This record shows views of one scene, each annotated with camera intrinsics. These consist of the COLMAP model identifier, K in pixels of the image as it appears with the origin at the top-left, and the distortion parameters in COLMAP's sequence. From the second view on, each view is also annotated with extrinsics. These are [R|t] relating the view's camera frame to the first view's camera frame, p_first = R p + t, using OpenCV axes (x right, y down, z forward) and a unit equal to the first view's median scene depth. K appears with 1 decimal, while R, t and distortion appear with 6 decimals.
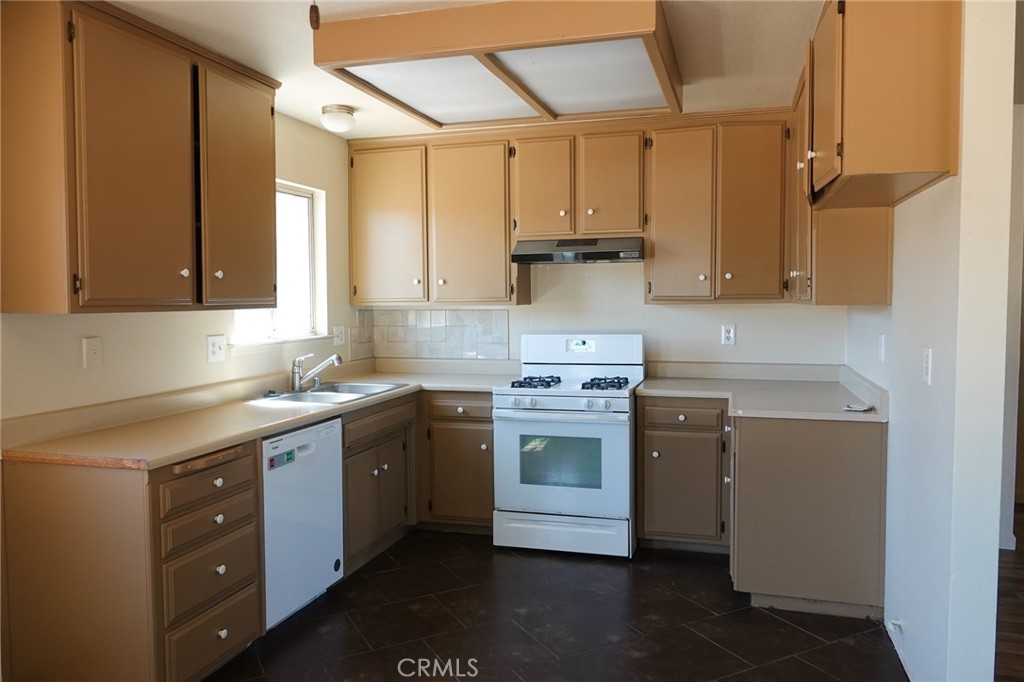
lens RADIAL K [[754.0, 0, 508.7], [0, 754.0, 337.2], [0, 0, 1]] dist [0.022719, -0.008128]
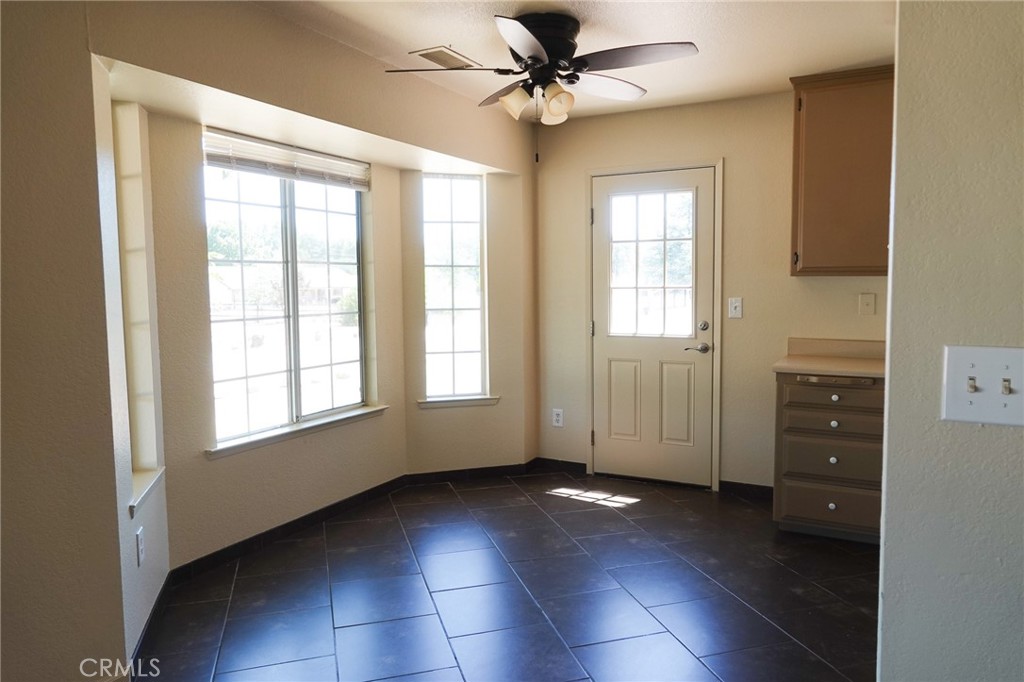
lens RADIAL K [[715.0, 0, 512.0], [0, 715.0, 337.3], [0, 0, 1]] dist [-0.000260, 0.012079]
pose [[-0.202115, 0.086080, -0.975572, 0.765426], [-0.047118, 0.994122, 0.097478, -0.015070], [0.978228, 0.065668, -0.196871, 0.504451]]
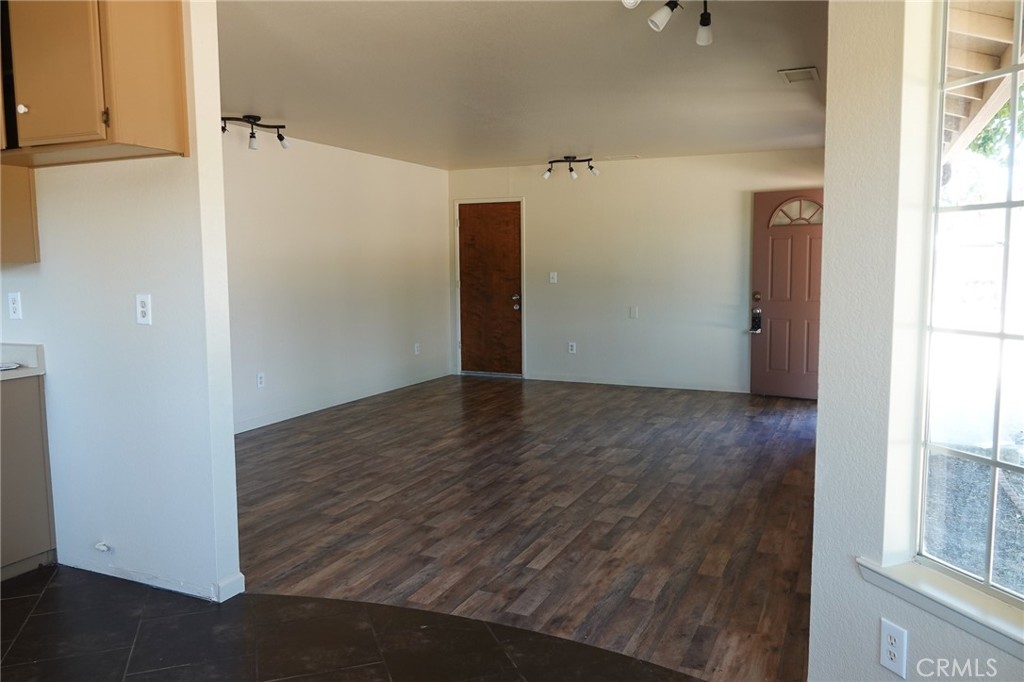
lens RADIAL K [[761.7, 0, 520.7], [0, 761.7, 337.2], [0, 0, 1]] dist [0.016729, 0.004485]
pose [[0.139202, -0.096073, 0.985593, -0.406899], [0.063088, 0.994121, 0.087994, 0.007534], [-0.988252, 0.049930, 0.144445, 0.168664]]
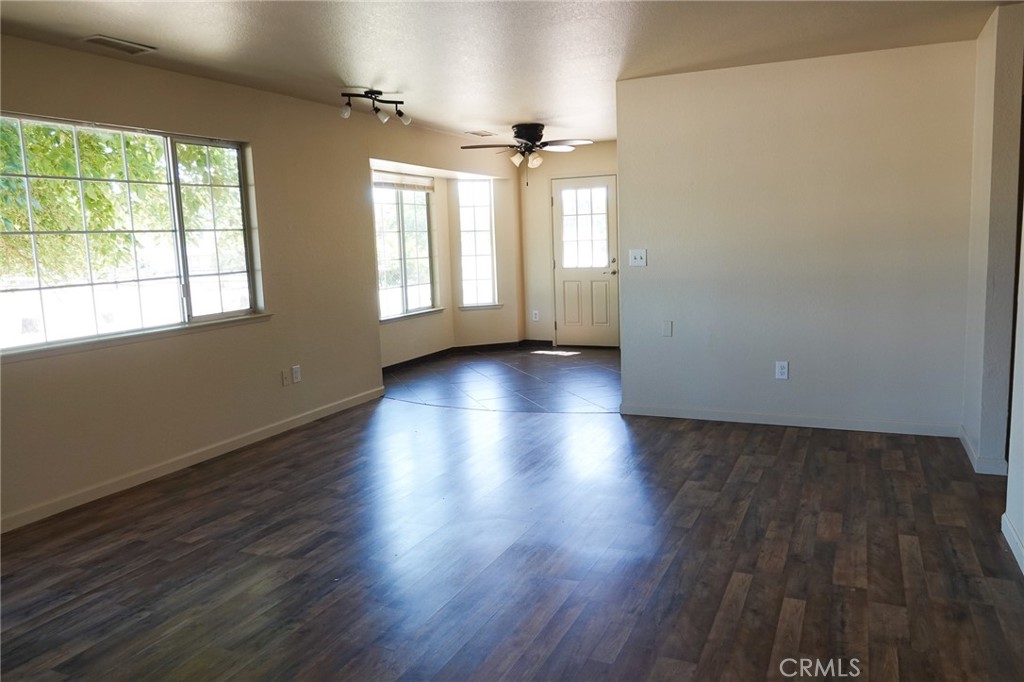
lens RADIAL K [[758.4, 0, 514.9], [0, 758.4, 342.0], [0, 0, 1]] dist [0.001132, 0.000899]
pose [[-0.146769, 0.143613, -0.978690, 1.989263], [-0.023511, 0.988619, 0.148595, -0.025569], [0.988891, 0.044820, -0.141722, 0.631909]]
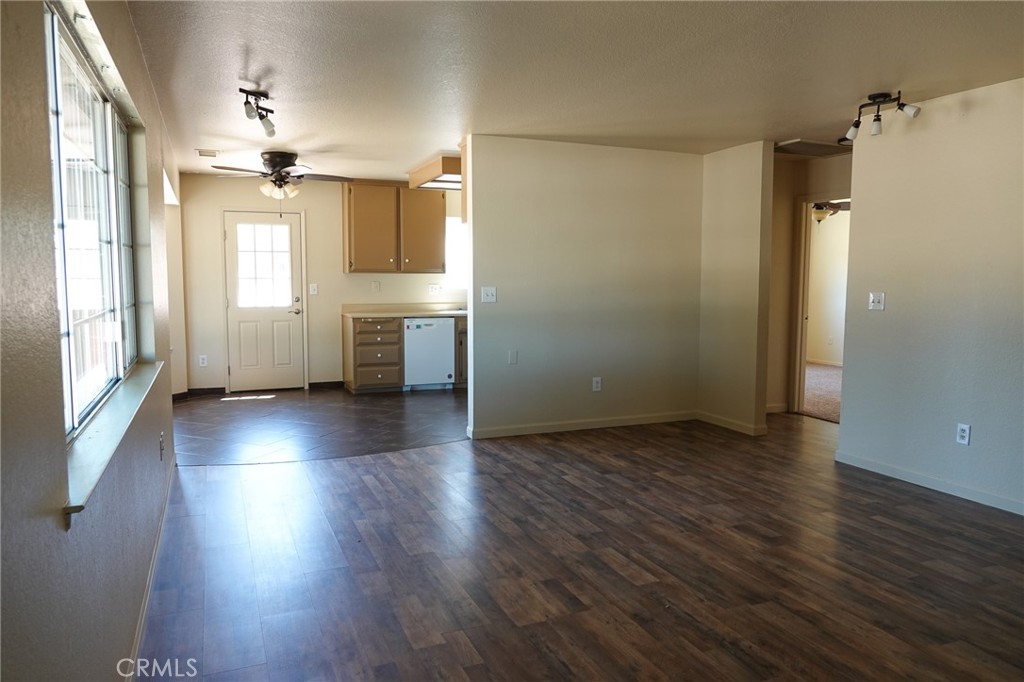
lens RADIAL K [[715.0, 0, 518.9], [0, 715.0, 339.8], [0, 0, 1]] dist [-0.000260, 0.012079]
pose [[0.635089, 0.074906, -0.768798, 1.705616], [-0.051416, 0.997179, 0.054685, 0.038409], [0.770726, 0.004799, 0.637149, -0.330326]]
